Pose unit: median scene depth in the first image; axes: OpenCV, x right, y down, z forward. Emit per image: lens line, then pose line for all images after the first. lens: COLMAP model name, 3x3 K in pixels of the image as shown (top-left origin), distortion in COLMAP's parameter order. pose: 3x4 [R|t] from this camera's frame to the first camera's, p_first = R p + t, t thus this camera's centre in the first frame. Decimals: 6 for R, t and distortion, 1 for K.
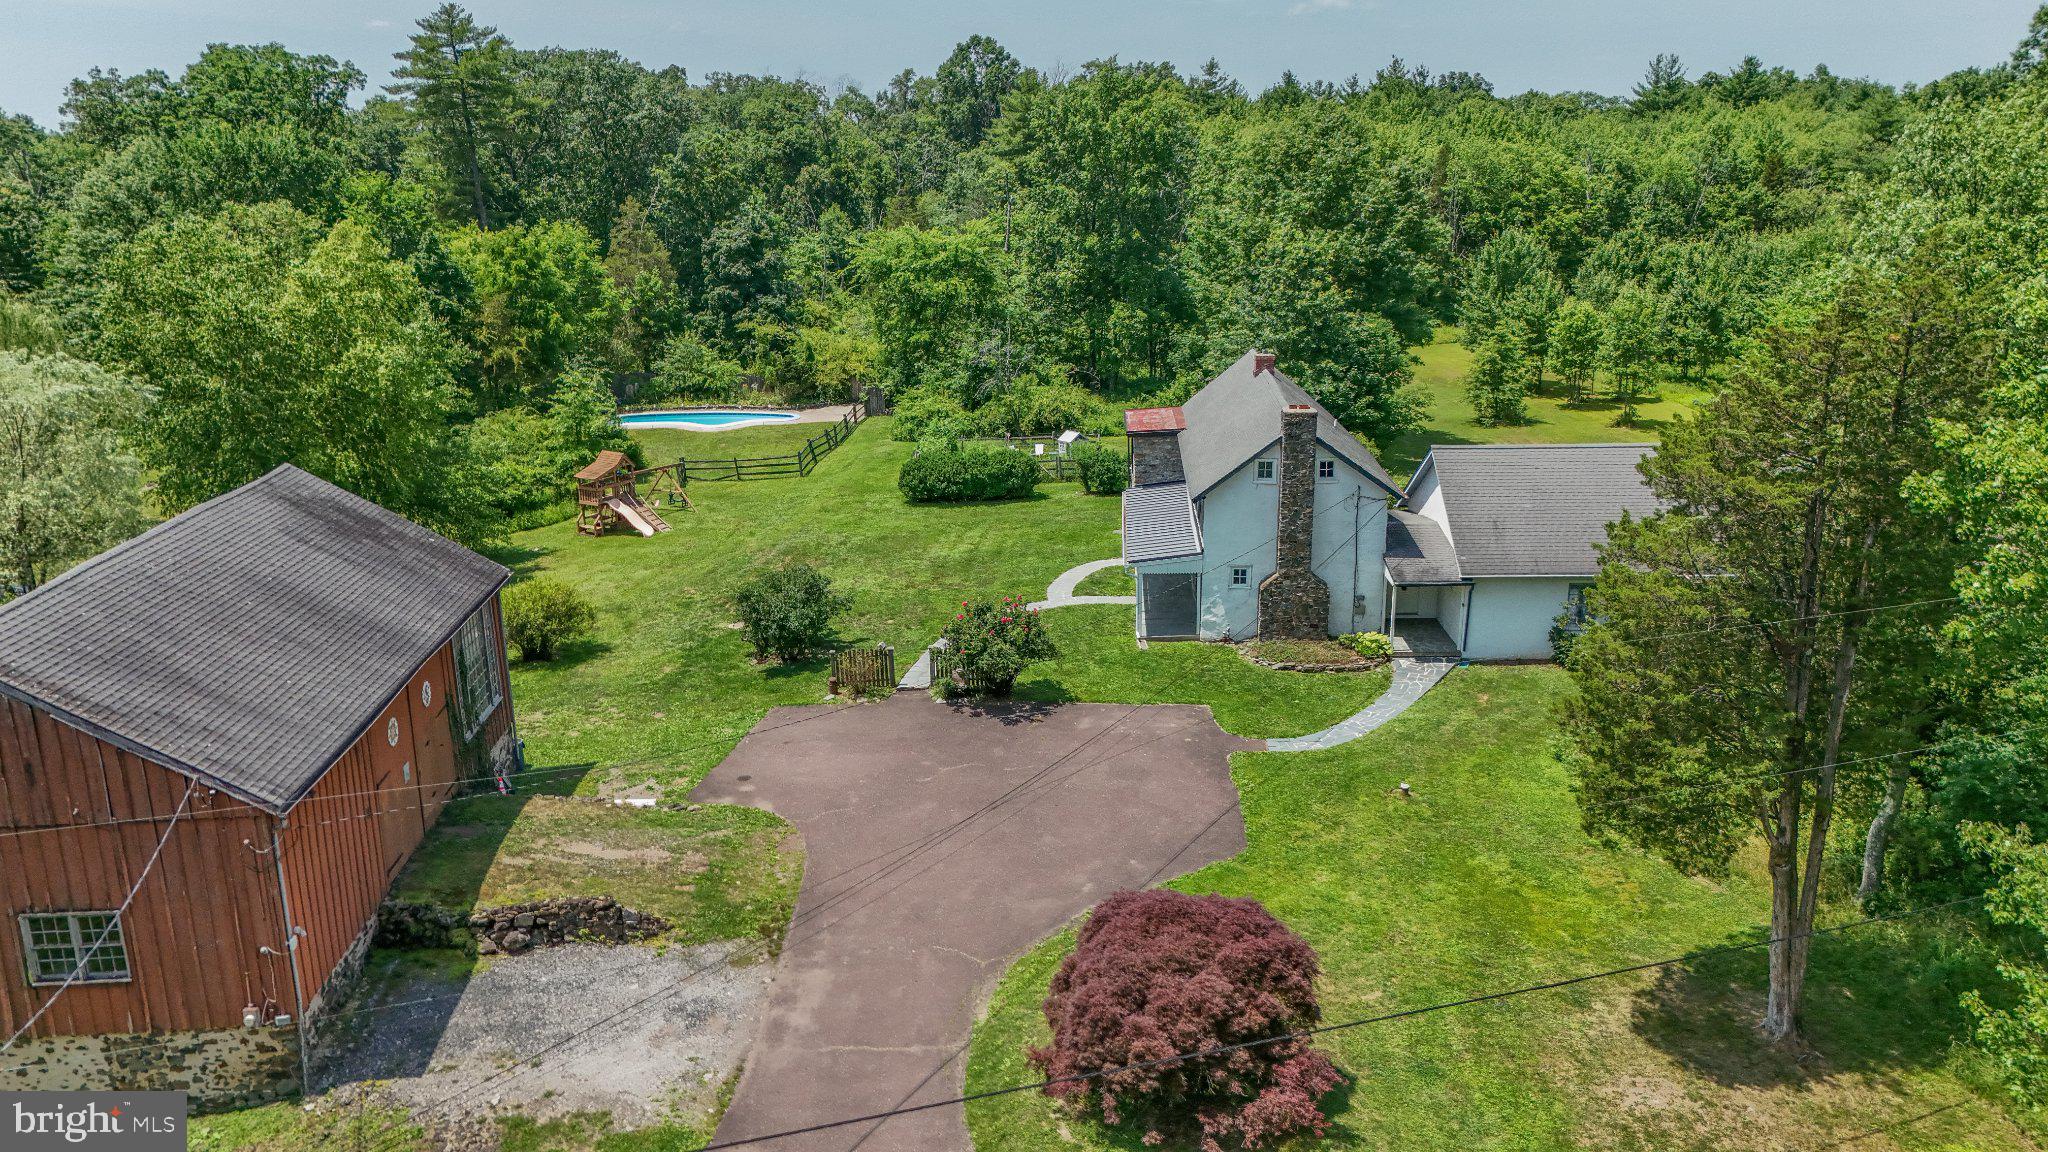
lens RADIAL K [[1523.4, 0, 1030.1], [0, 1523.4, 583.5], [0, 0, 1]] dist [0.083313, -0.005080]
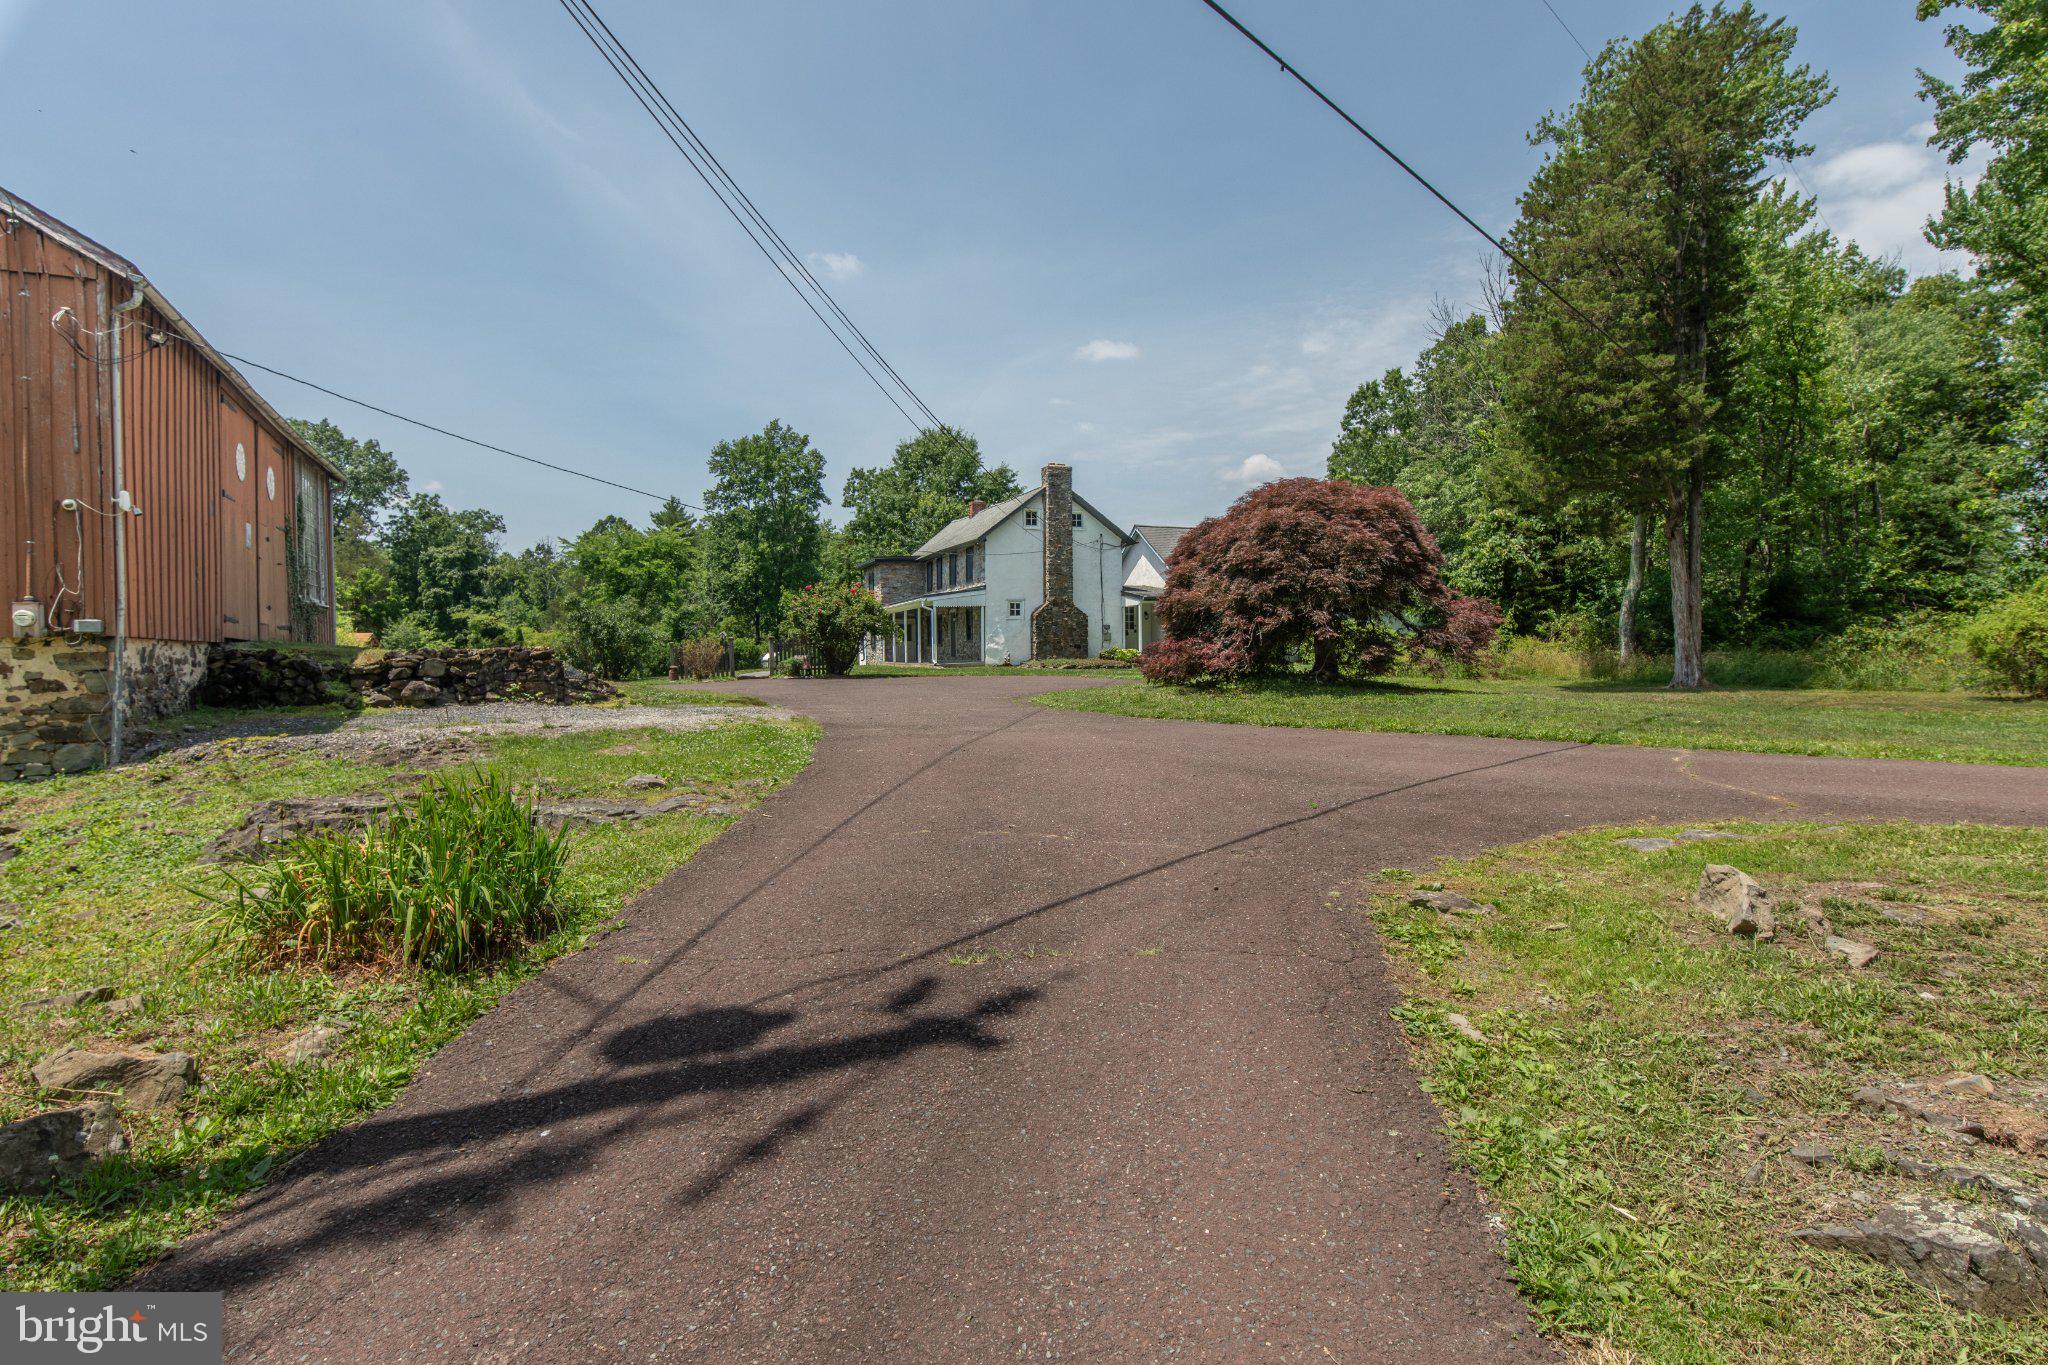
lens RADIAL K [[1032.9, 0, 1013.7], [0, 1032.9, 676.3], [0, 0, 1]] dist [0.000238, 0.001155]
pose [[0.928966, -0.004230, 0.370140, -0.168563], [0.107575, 0.959863, -0.259020, 0.262381], [-0.354188, 0.280439, 0.892135, 0.295962]]
